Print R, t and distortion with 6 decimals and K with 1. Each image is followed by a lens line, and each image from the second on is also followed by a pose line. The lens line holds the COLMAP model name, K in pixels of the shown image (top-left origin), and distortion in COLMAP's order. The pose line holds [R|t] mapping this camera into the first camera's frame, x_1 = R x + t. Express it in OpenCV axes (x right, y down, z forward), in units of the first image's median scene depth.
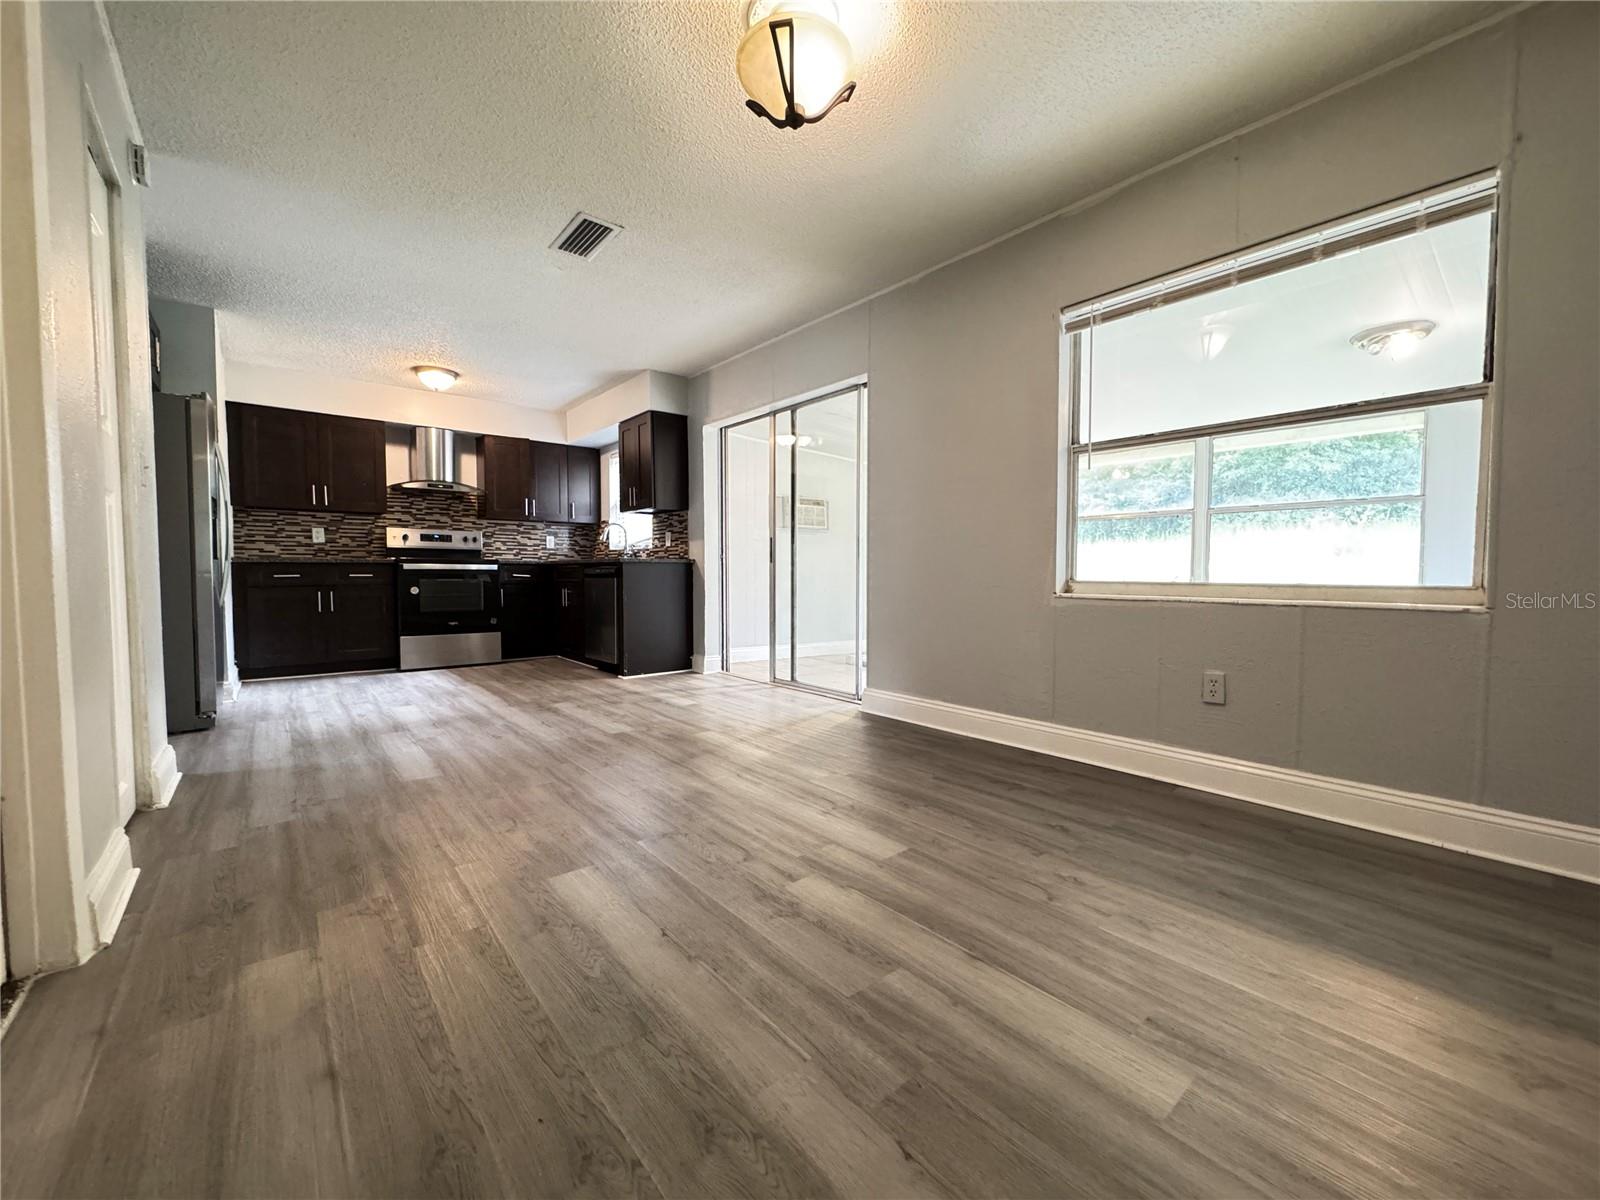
lens RADIAL K [[638.1, 0, 801.9], [0, 638.1, 598.3], [0, 0, 1]] dist [-0.002545, 0.000191]
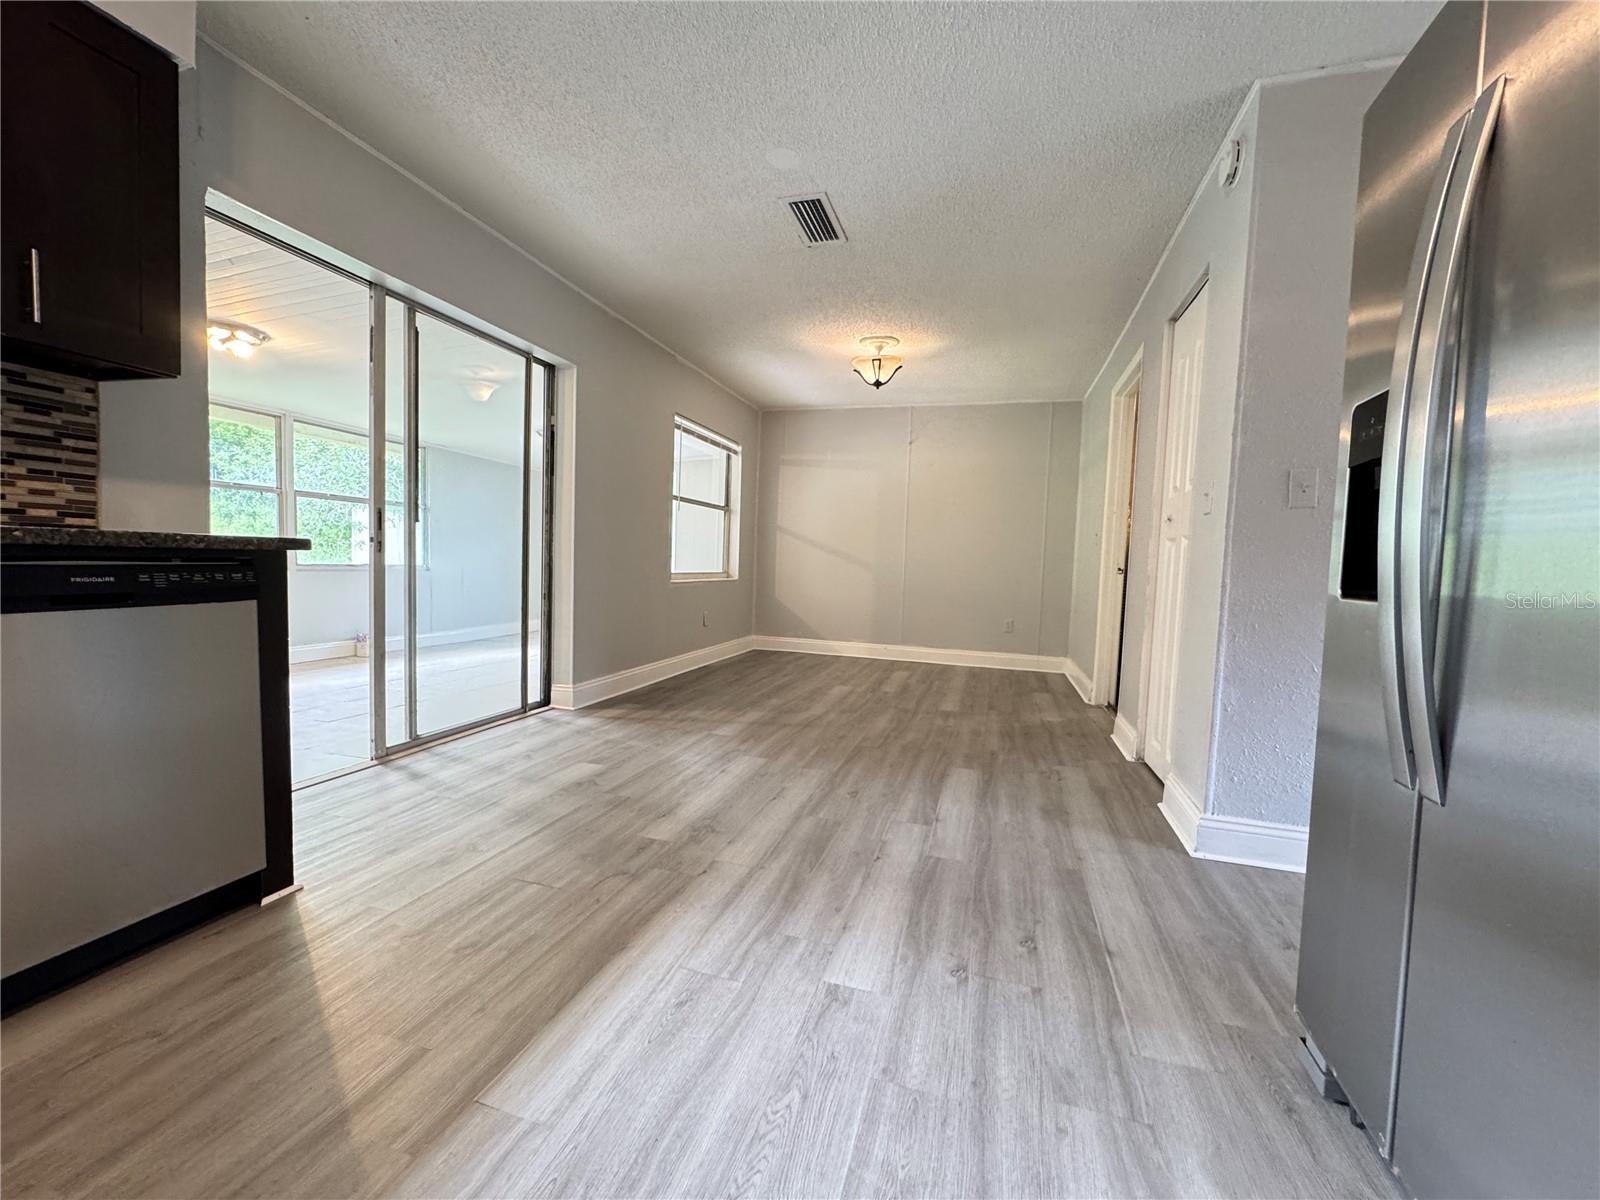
lens RADIAL K [[638.1, 0, 799.4], [0, 638.1, 595.0], [0, 0, 1]] dist [-0.002545, 0.000191]
pose [[-0.542615, -0.065877, 0.837394, -0.669115], [-0.000252, 0.996933, 0.078265, -0.056542], [-0.839981, 0.042257, -0.540967, 0.905867]]
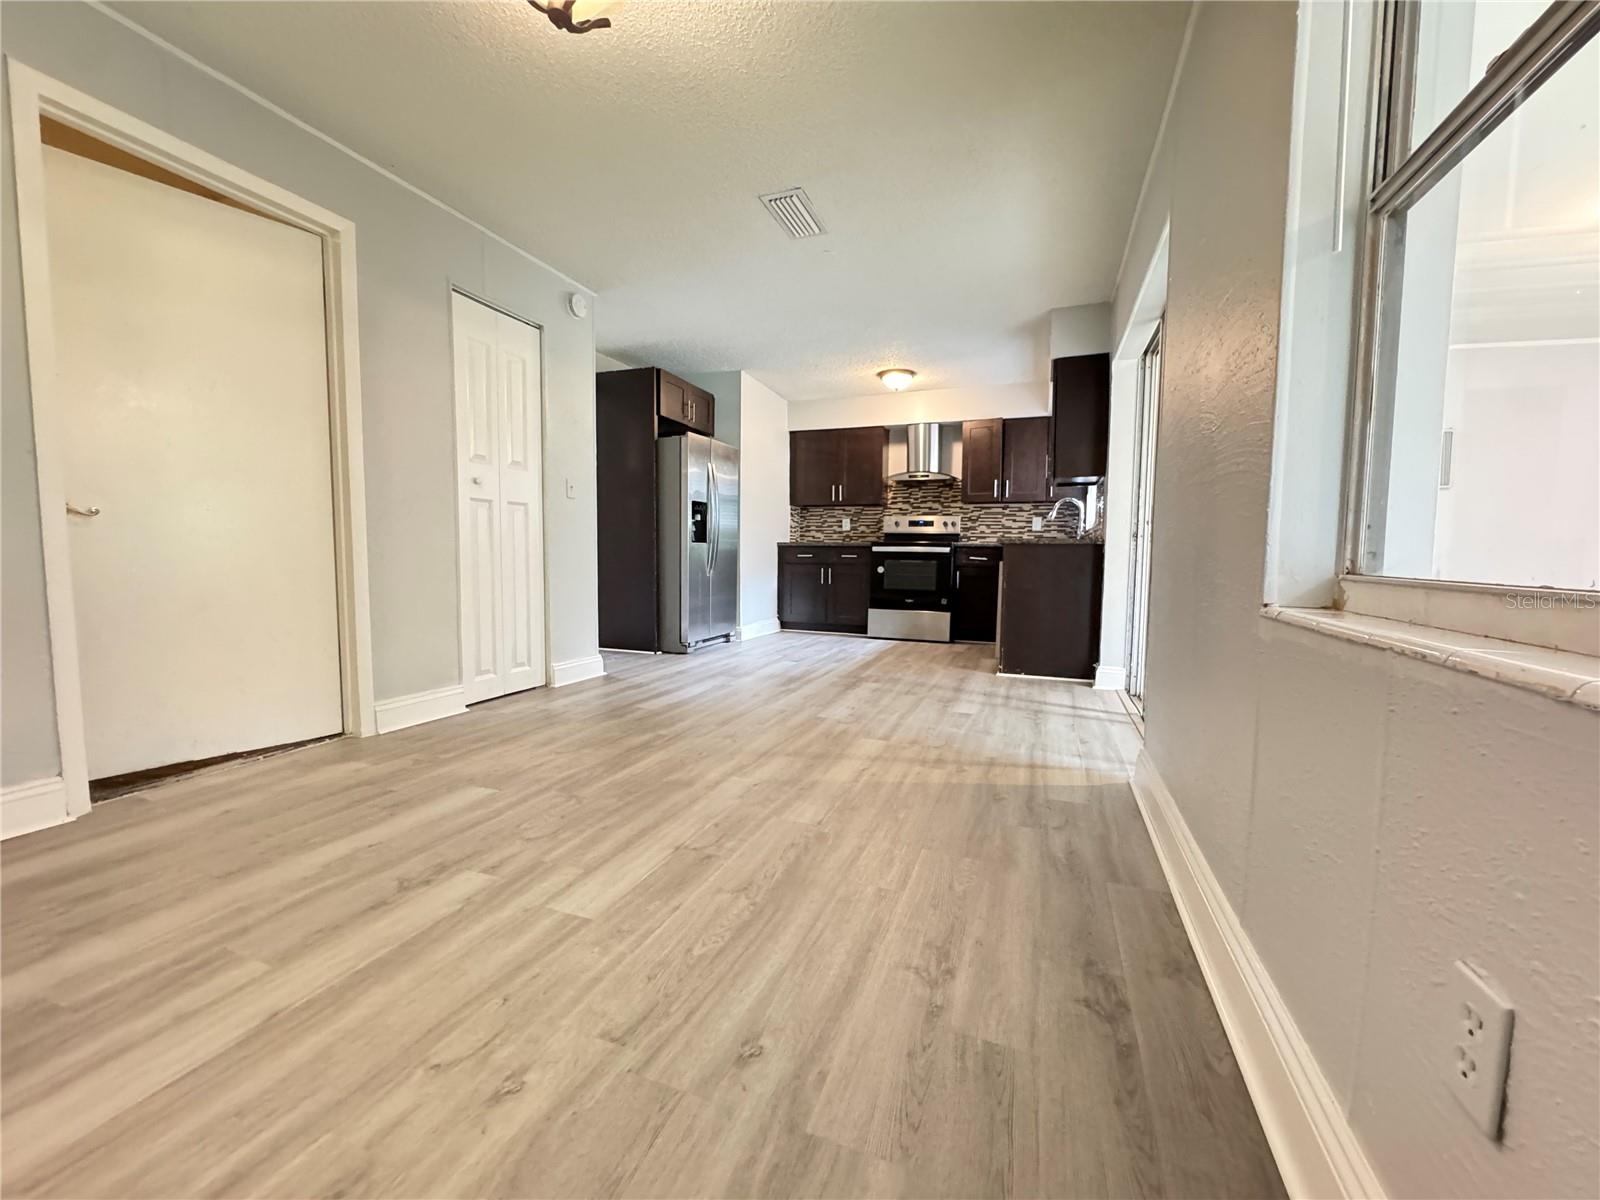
lens RADIAL K [[638.1, 0, 800.9], [0, 638.1, 598.8], [0, 0, 1]] dist [-0.002545, 0.000191]
pose [[0.487868, 0.067396, -0.870312, 0.333558], [-0.049269, 0.997552, 0.049631, -0.009910], [0.871526, 0.018666, 0.489994, 0.310521]]
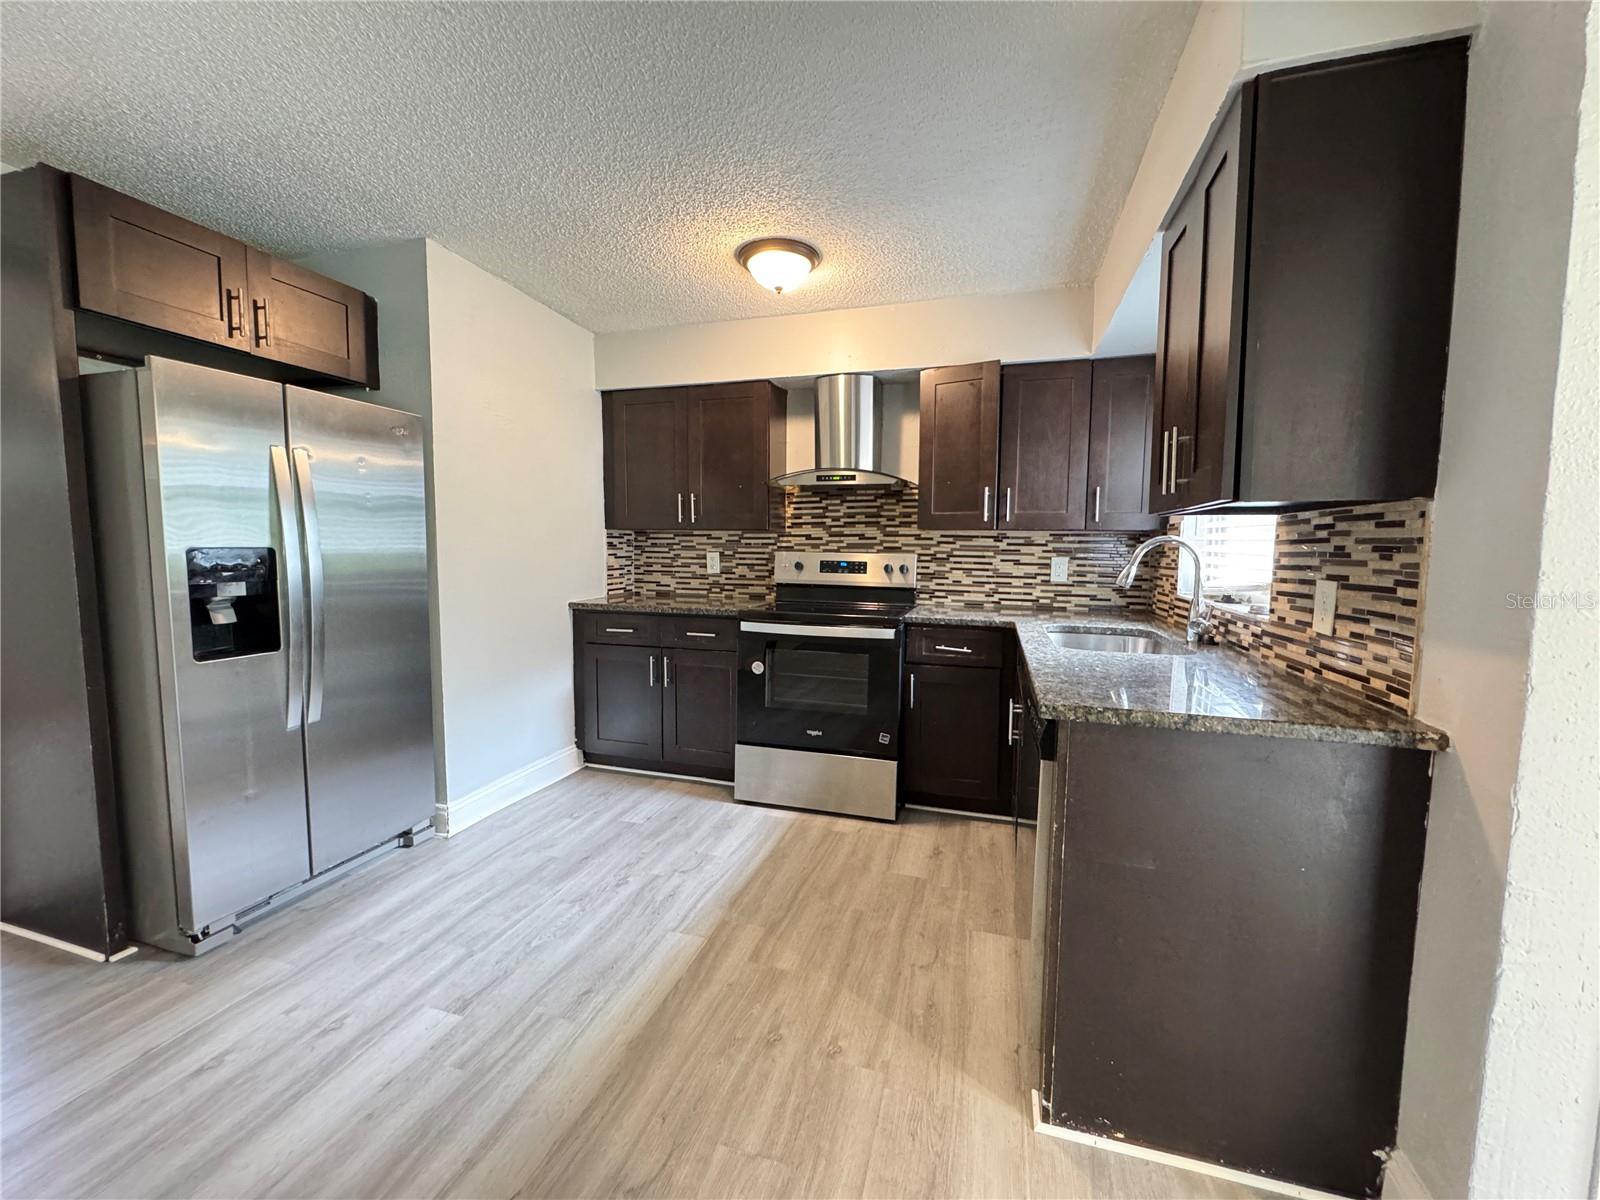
lens RADIAL K [[638.1, 0, 802.7], [0, 638.1, 599.9], [0, 0, 1]] dist [-0.002545, 0.000191]
pose [[0.547137, 0.075543, -0.833627, -0.115583], [-0.045866, 0.997129, 0.060256, -0.109814], [0.835786, 0.005267, 0.549031, 0.724829]]
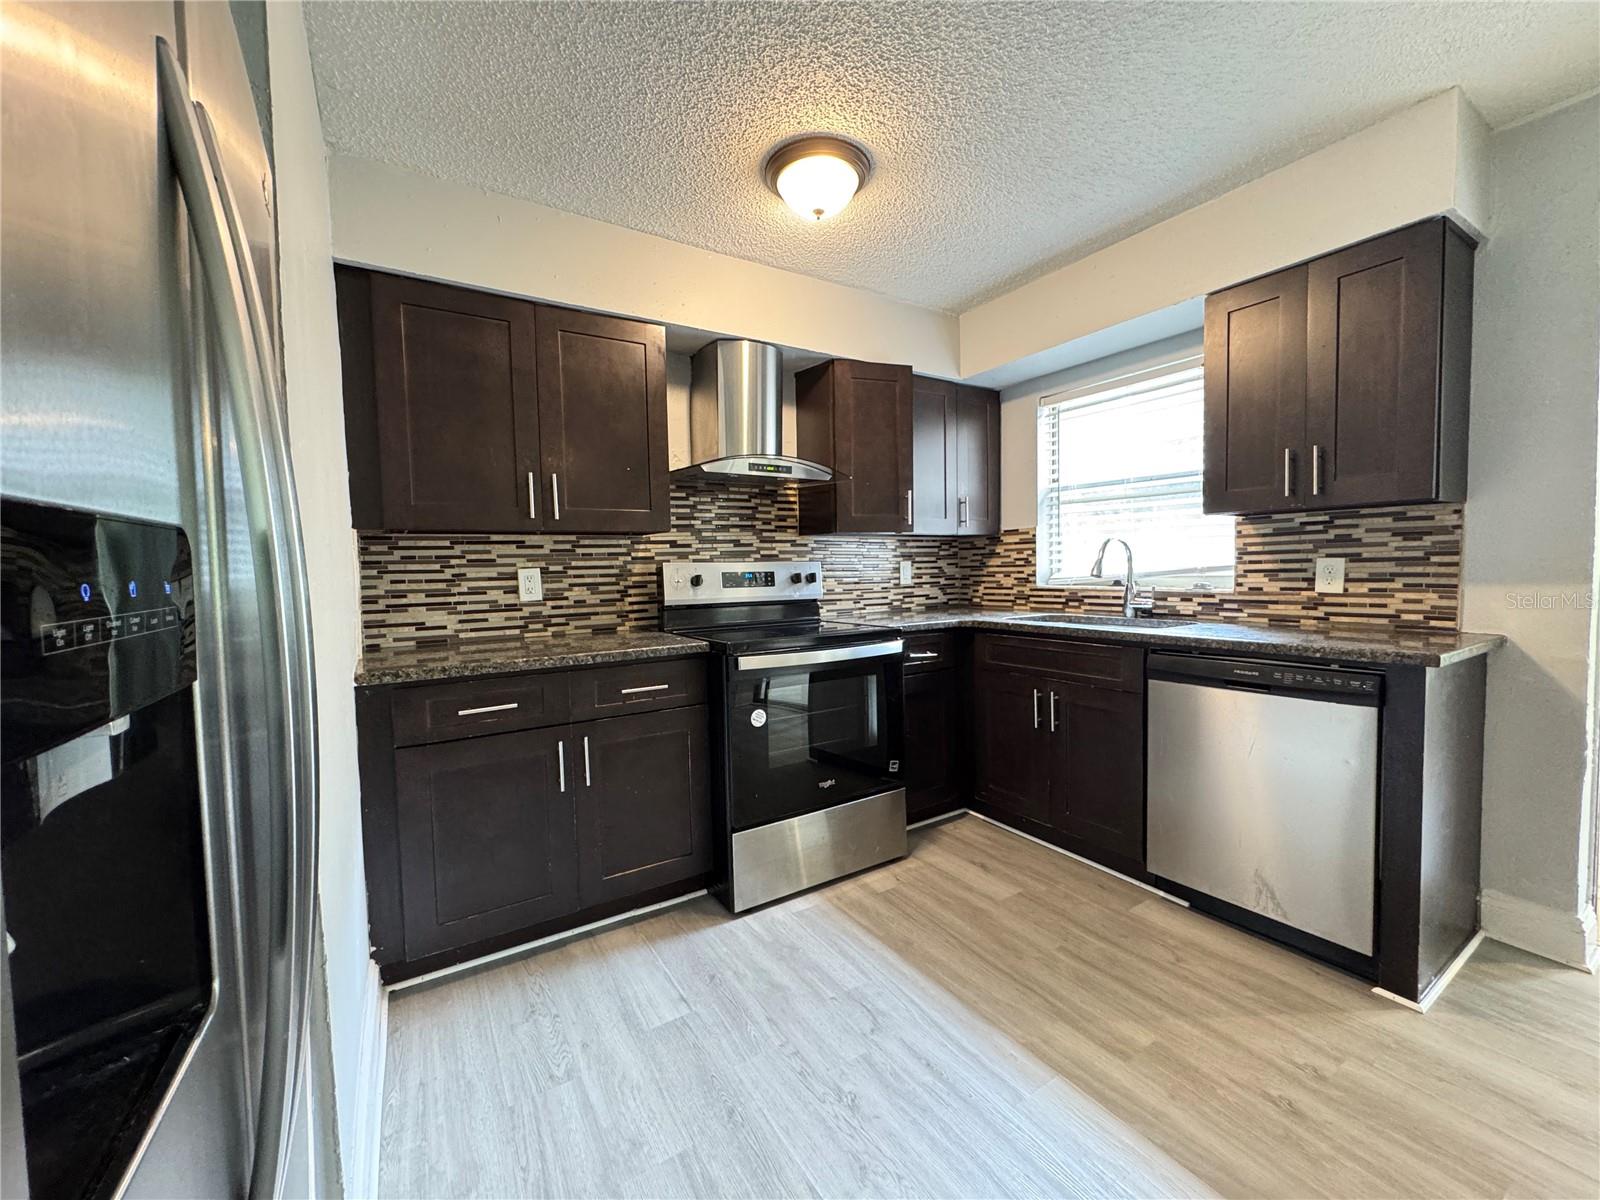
lens RADIAL K [[638.1, 0, 801.4], [0, 638.1, 597.5], [0, 0, 1]] dist [-0.002545, 0.000191]
pose [[0.990416, -0.014975, -0.137306, -0.524871], [0.016205, 0.999838, 0.007840, -0.094202], [0.137166, -0.009990, 0.990498, 0.597516]]
